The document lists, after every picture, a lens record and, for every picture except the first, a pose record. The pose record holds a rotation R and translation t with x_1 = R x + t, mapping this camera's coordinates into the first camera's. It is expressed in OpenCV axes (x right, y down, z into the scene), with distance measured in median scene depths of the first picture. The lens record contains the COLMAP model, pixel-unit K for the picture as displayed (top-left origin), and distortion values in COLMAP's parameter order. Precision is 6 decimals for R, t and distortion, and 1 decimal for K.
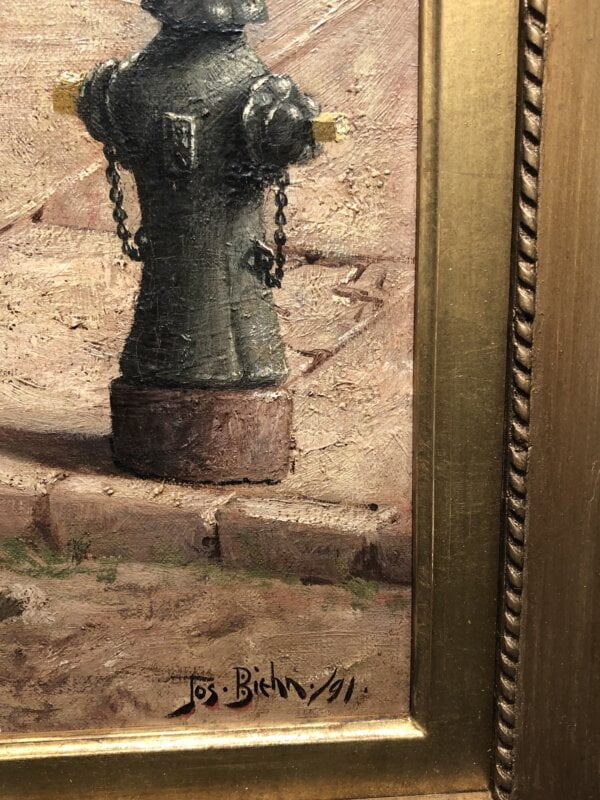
lens RADIAL K [[840.5, 0, 299.8], [0, 840.5, 400.2], [0, 0, 1]] dist [-0.017751, 0.000000]
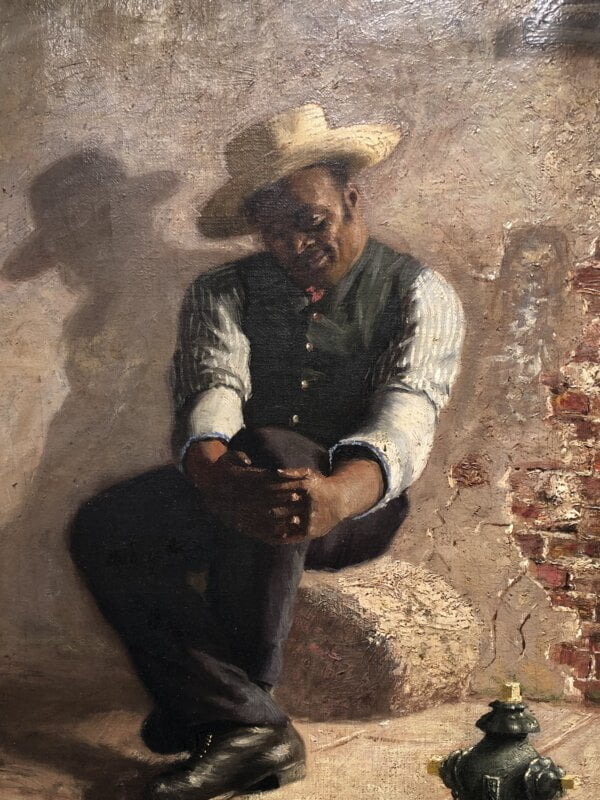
lens RADIAL K [[840.5, 0, 301.0], [0, 840.5, 400.1], [0, 0, 1]] dist [-0.017751, 0.000000]
pose [[0.996342, 0.014729, -0.084174, -0.430684], [-0.027043, 0.988755, -0.147082, -0.899217], [0.081061, 0.148820, 0.985536, -1.051277]]
